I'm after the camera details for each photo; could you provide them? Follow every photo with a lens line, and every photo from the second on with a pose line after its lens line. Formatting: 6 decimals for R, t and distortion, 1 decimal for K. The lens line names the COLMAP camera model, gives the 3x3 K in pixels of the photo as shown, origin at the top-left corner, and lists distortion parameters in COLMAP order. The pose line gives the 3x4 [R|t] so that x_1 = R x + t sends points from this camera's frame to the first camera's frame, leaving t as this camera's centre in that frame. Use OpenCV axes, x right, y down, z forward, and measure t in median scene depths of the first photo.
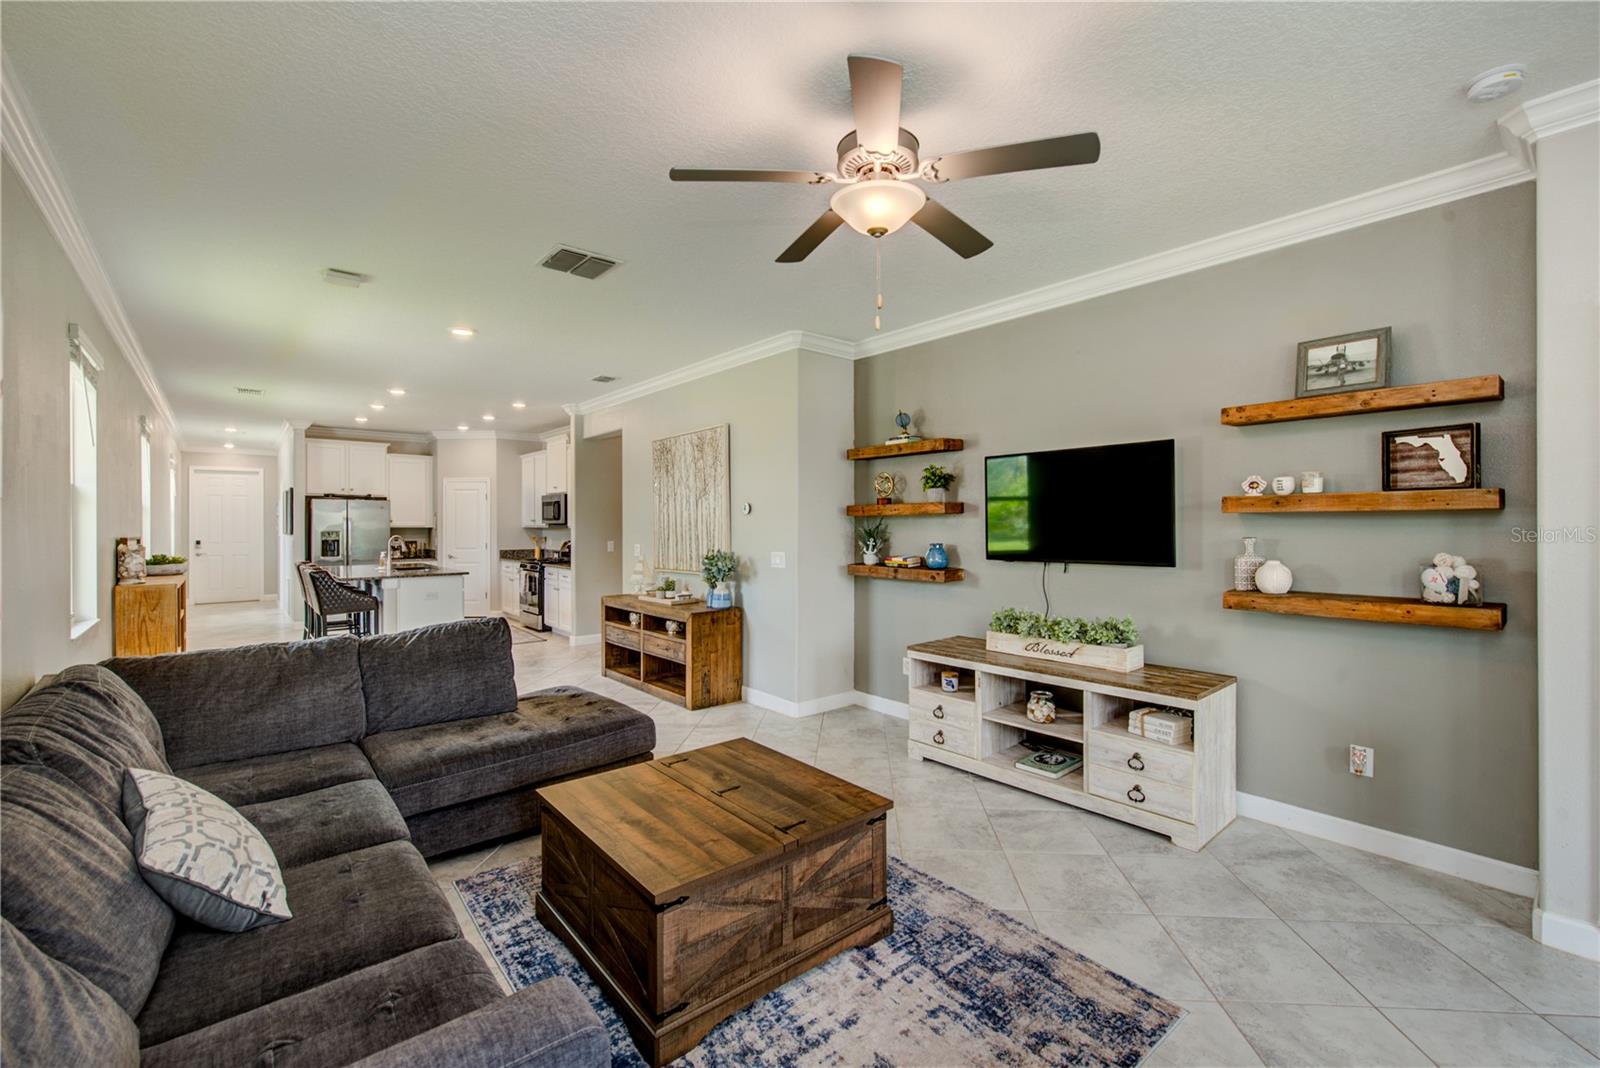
lens RADIAL K [[678.5, 0, 800.0], [0, 678.5, 534.0], [0, 0, 1]] dist [0.008626, 0.000193]
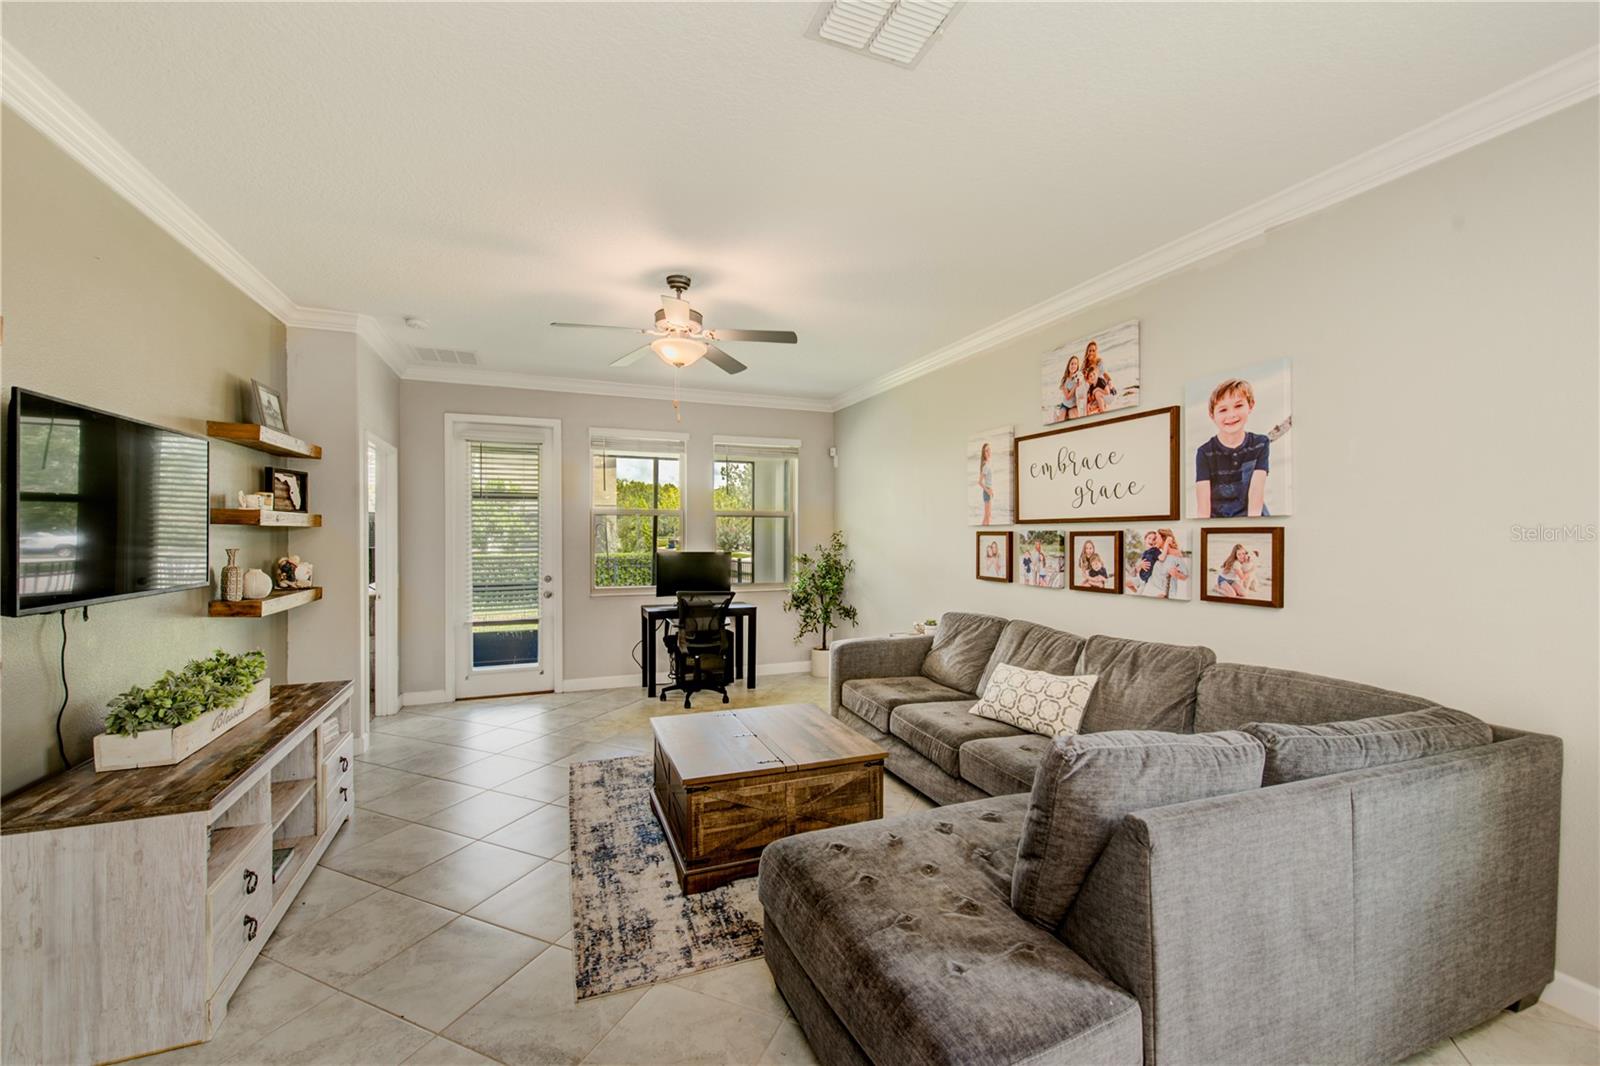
lens RADIAL K [[641.7, 0, 796.0], [0, 641.7, 536.5], [0, 0, 1]] dist [0.001398, -0.000079]
pose [[-0.948424, 0.000283, 0.317005, -0.300372], [0.006455, 0.999809, 0.018420, -0.016162], [-0.316939, 0.019517, -0.948245, 1.064897]]
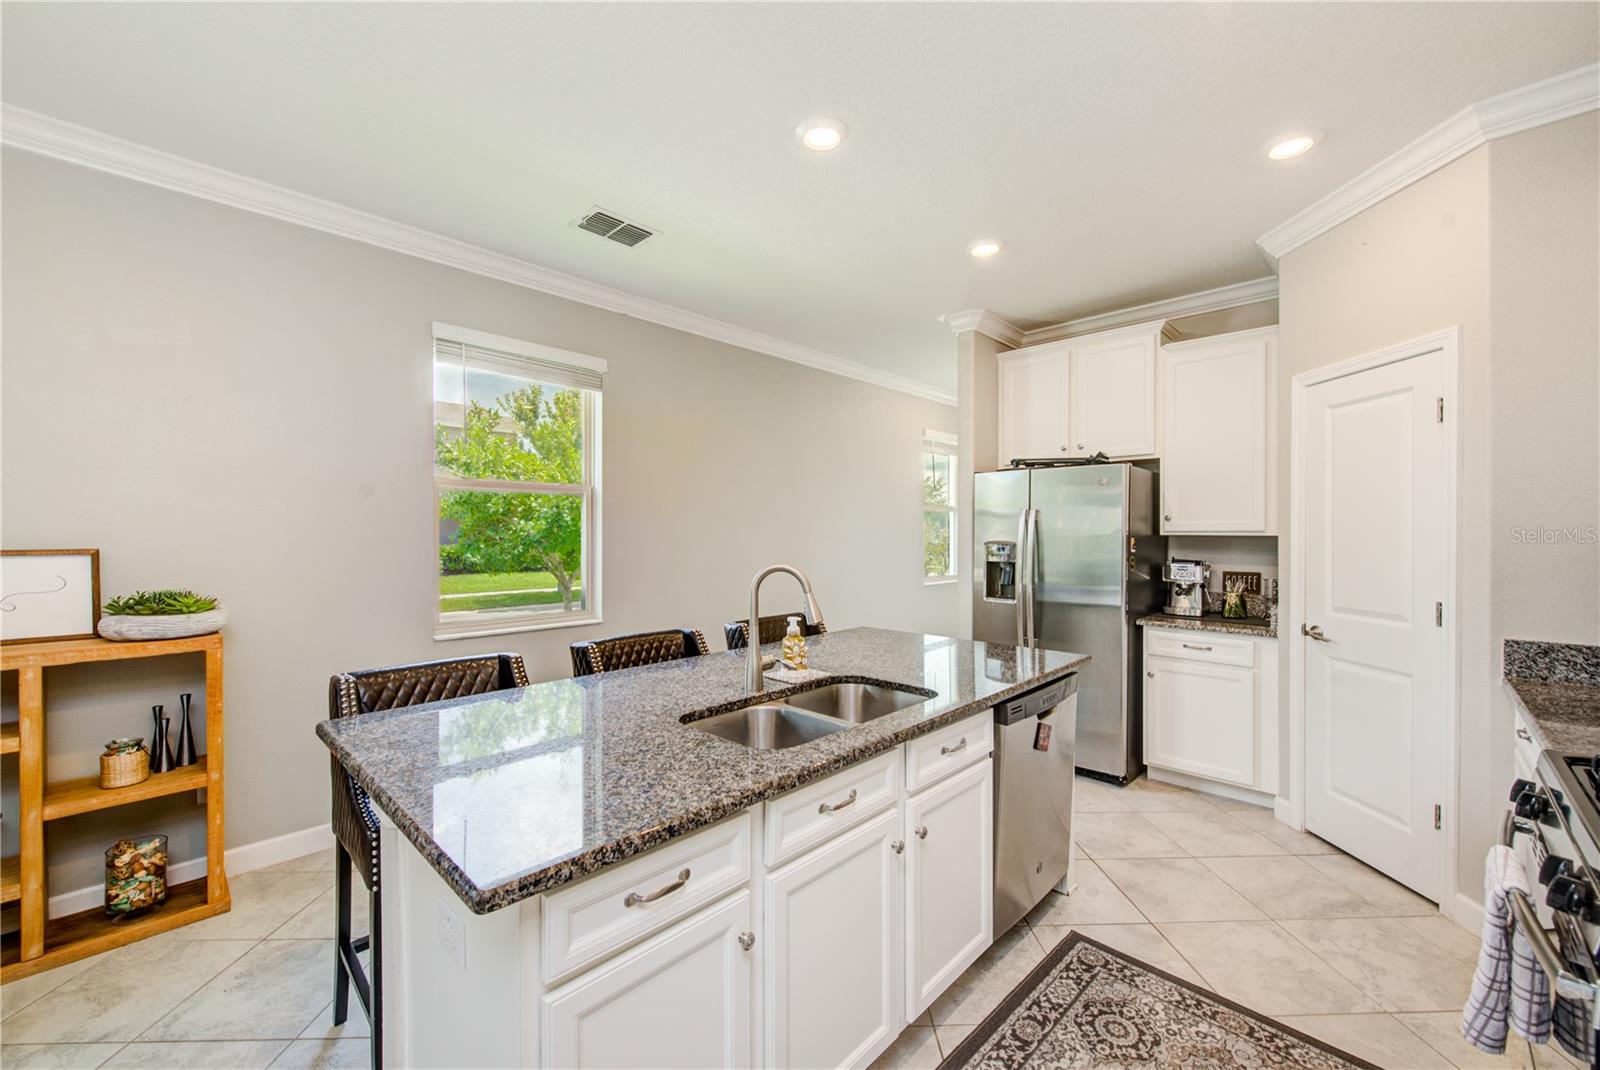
lens RADIAL K [[638.0, 0, 806.0], [0, 638.0, 536.8], [0, 0, 1]] dist [0.001655, -0.000404]
pose [[0.115977, 0.008288, -0.993217, -0.541062], [-0.016495, 0.999843, 0.006418, -0.015292], [0.993115, 0.015639, 0.116096, 1.548661]]
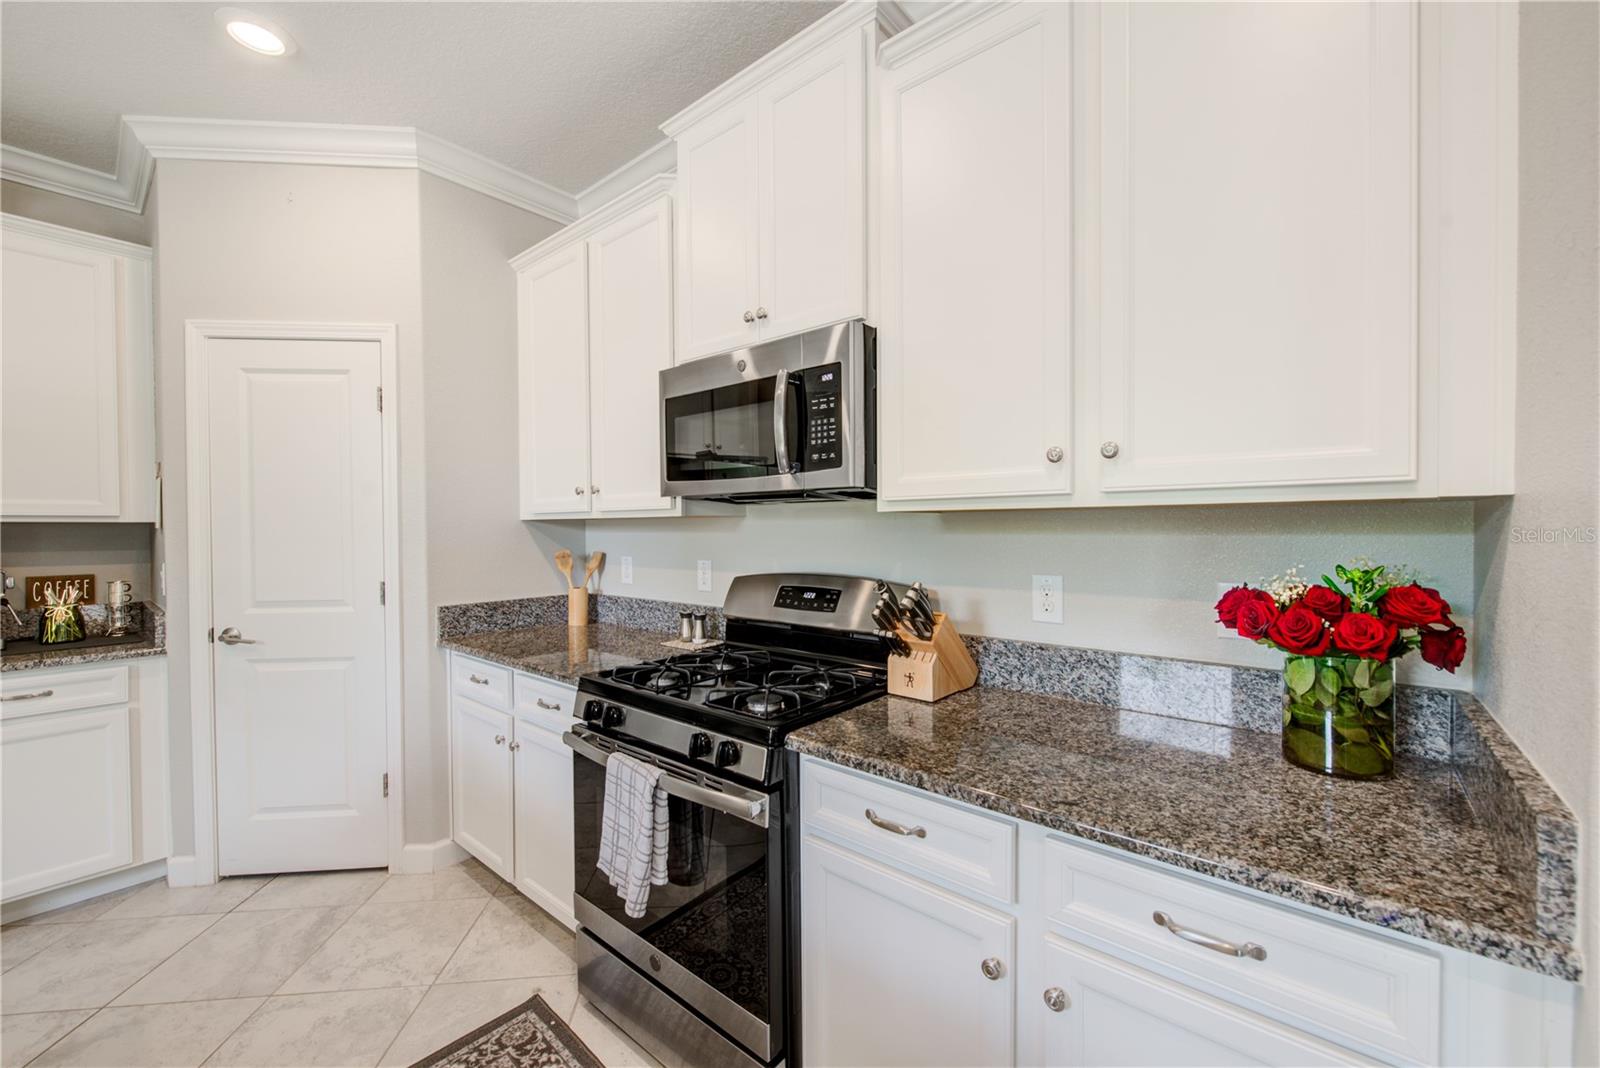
lens RADIAL K [[631.9, 0, 812.1], [0, 631.9, 535.6], [0, 0, 1]] dist [-0.002690, -0.000585]
pose [[0.983147, -0.009105, 0.182588, -0.714682], [0.009264, 0.999957, -0.000015, -0.004583], [-0.182580, 0.001706, 0.983190, 1.525190]]
